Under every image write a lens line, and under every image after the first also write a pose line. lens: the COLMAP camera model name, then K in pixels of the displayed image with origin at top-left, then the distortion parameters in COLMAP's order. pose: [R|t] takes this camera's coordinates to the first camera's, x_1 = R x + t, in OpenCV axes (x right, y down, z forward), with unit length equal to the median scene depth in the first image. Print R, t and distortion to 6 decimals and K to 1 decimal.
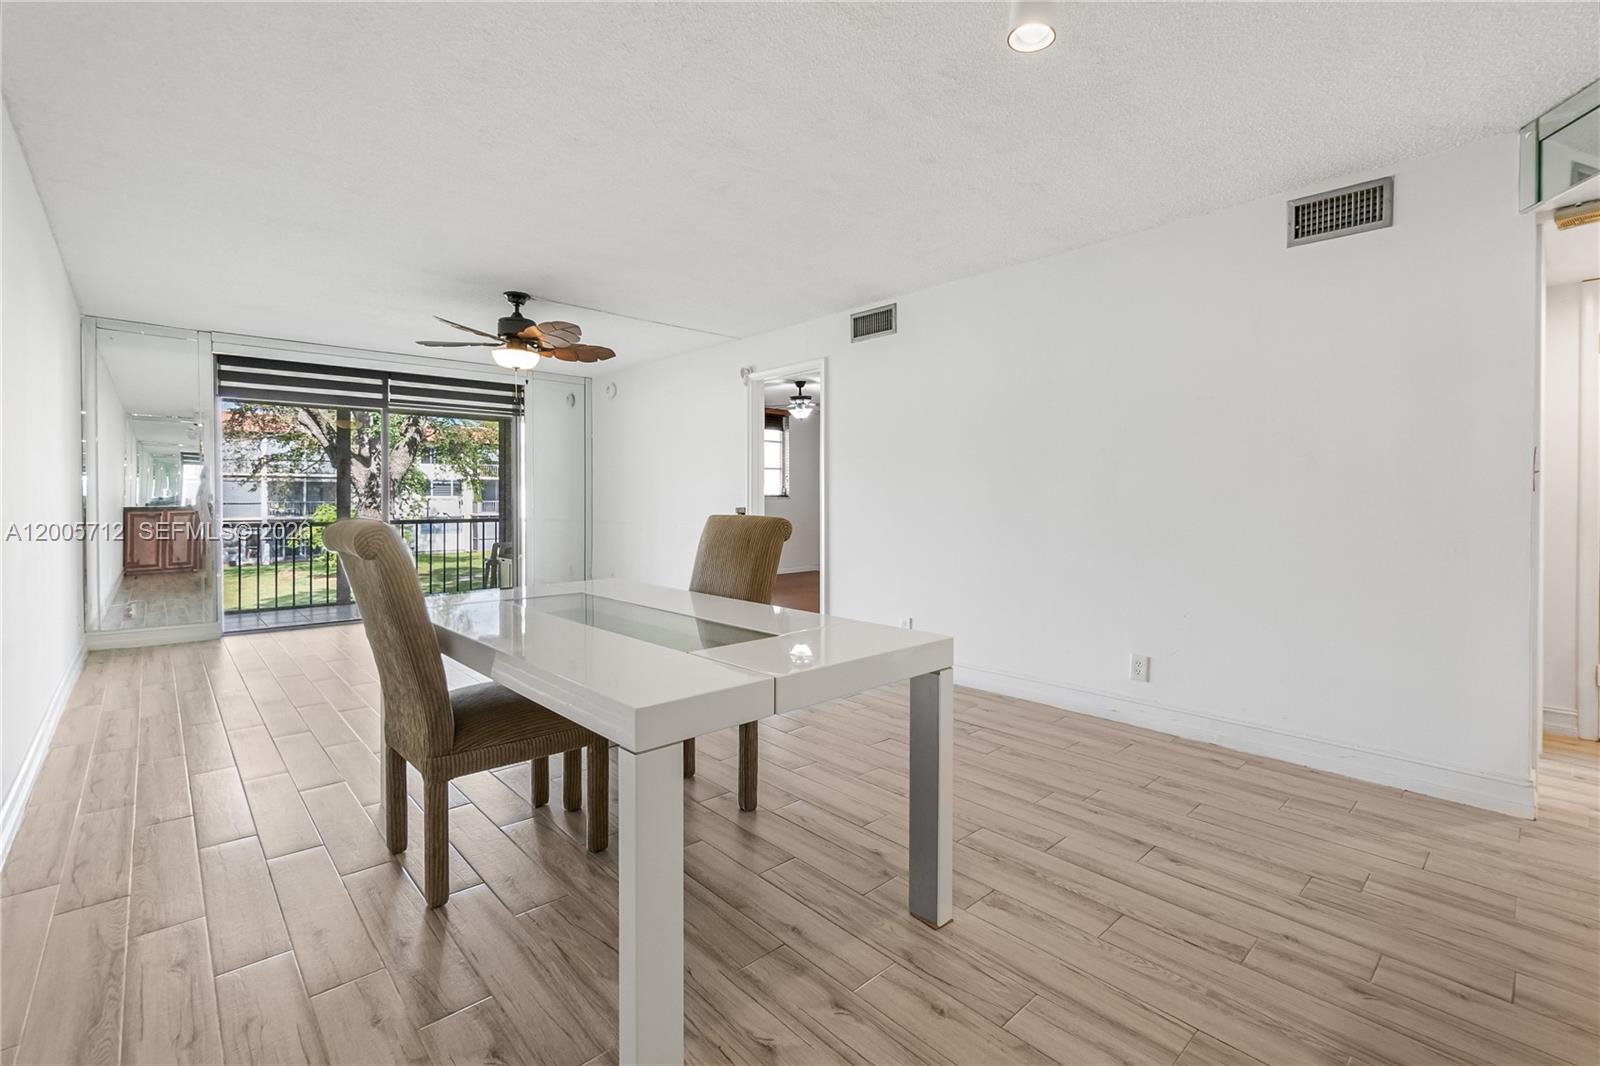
lens RADIAL K [[718.1, 0, 798.5], [0, 718.1, 504.4], [0, 0, 1]] dist [-0.012921, 0.006255]
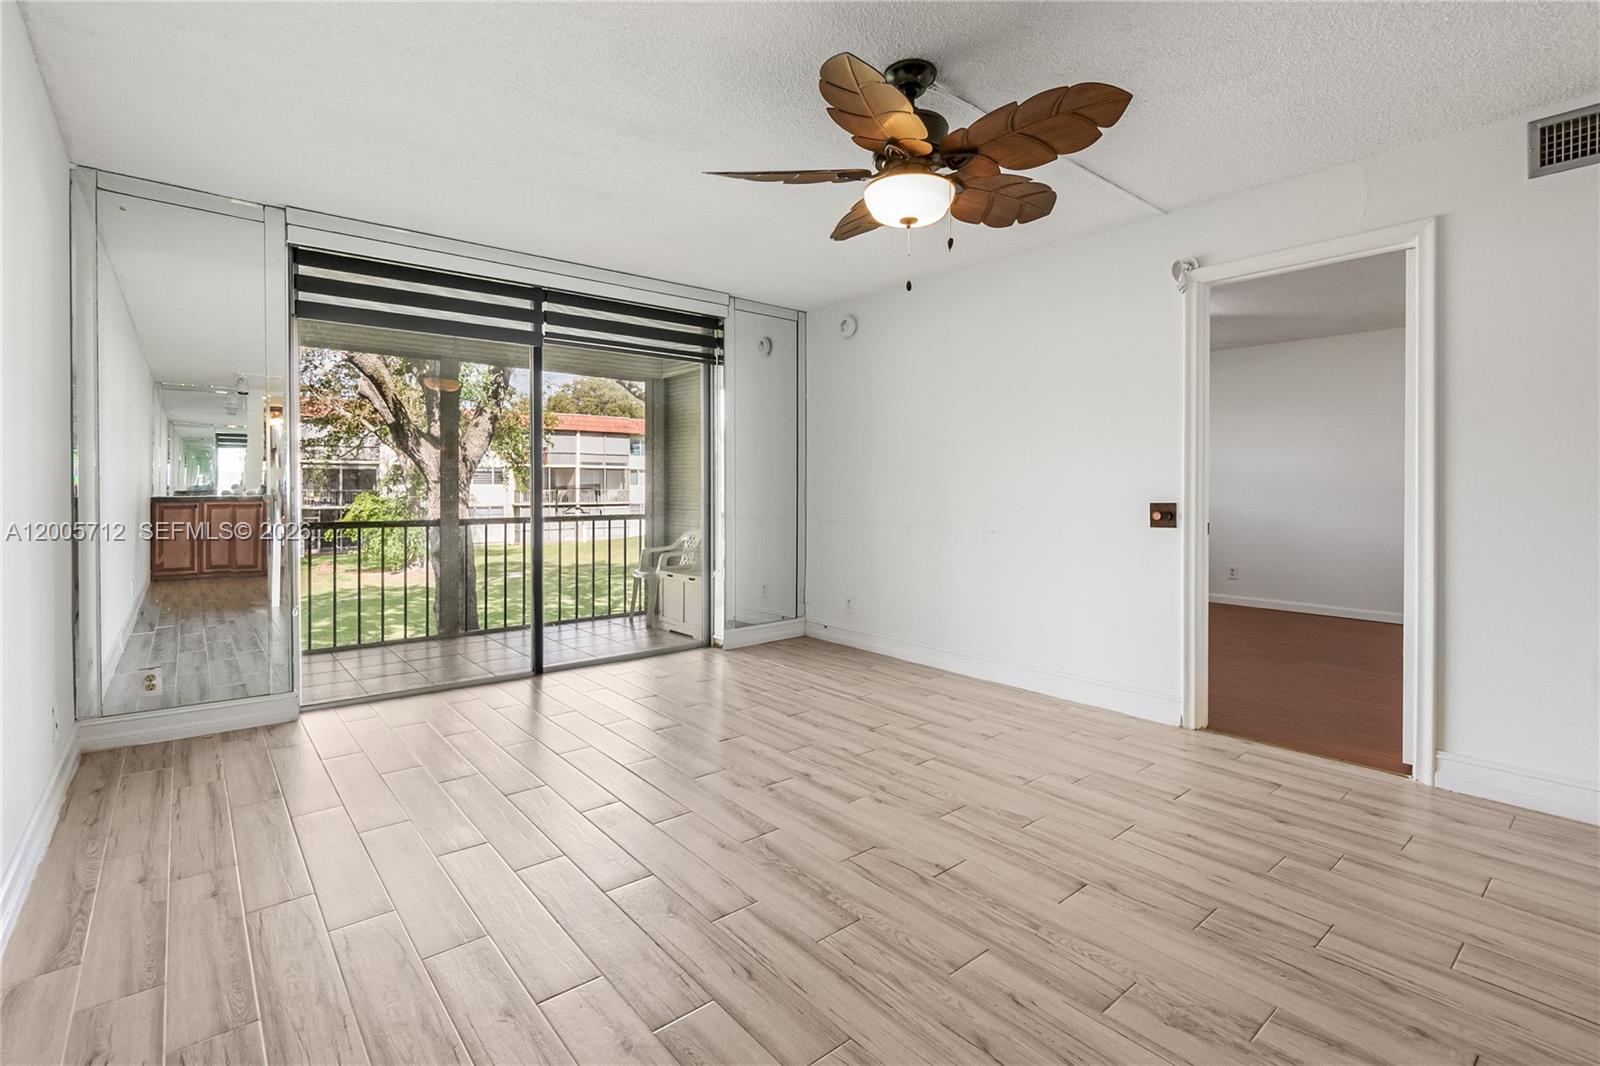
lens RADIAL K [[732.2, 0, 789.8], [0, 732.2, 491.2], [0, 0, 1]] dist [-0.004143, 0.000222]
pose [[0.999092, 0.000291, -0.042597, -0.176451], [-0.000394, 0.999997, -0.002404, -0.001315], [0.042596, 0.002419, 0.999089, 0.192183]]
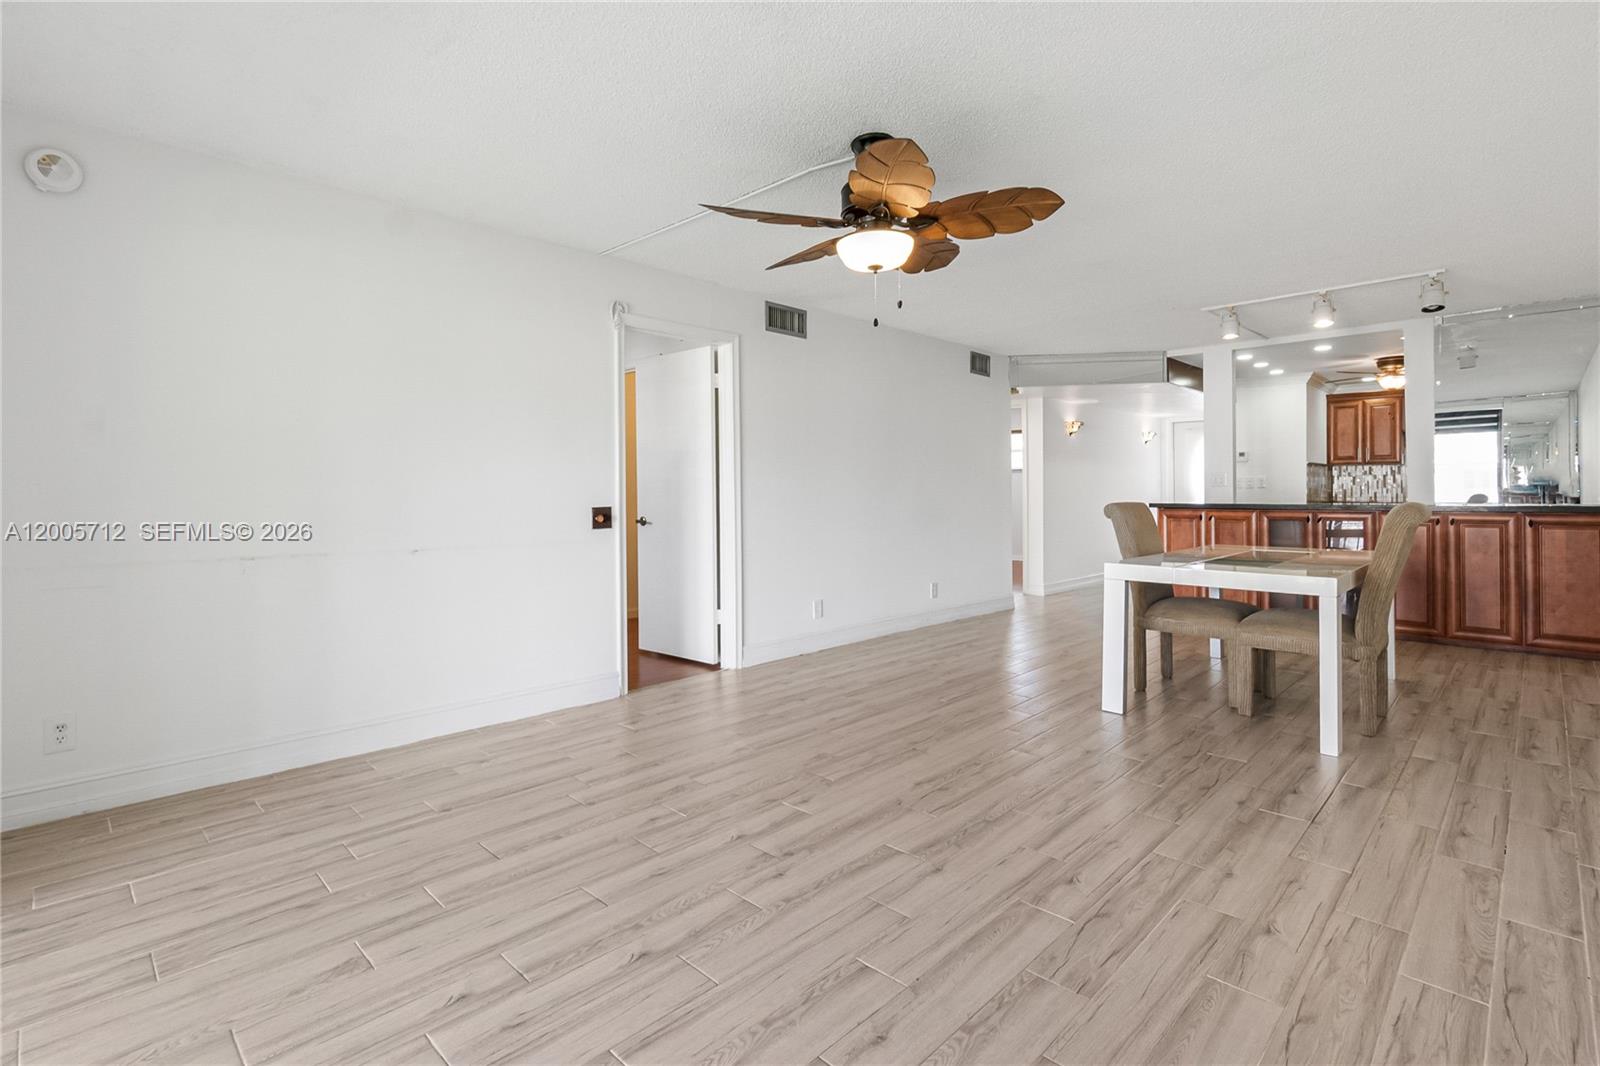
lens RADIAL K [[732.2, 0, 789.8], [0, 732.2, 491.2], [0, 0, 1]] dist [-0.004143, 0.000222]
pose [[-0.034745, -0.003651, 0.999390, -0.376052], [0.009240, 0.999949, 0.003974, -0.005180], [-0.999354, 0.009372, -0.034709, 0.416089]]
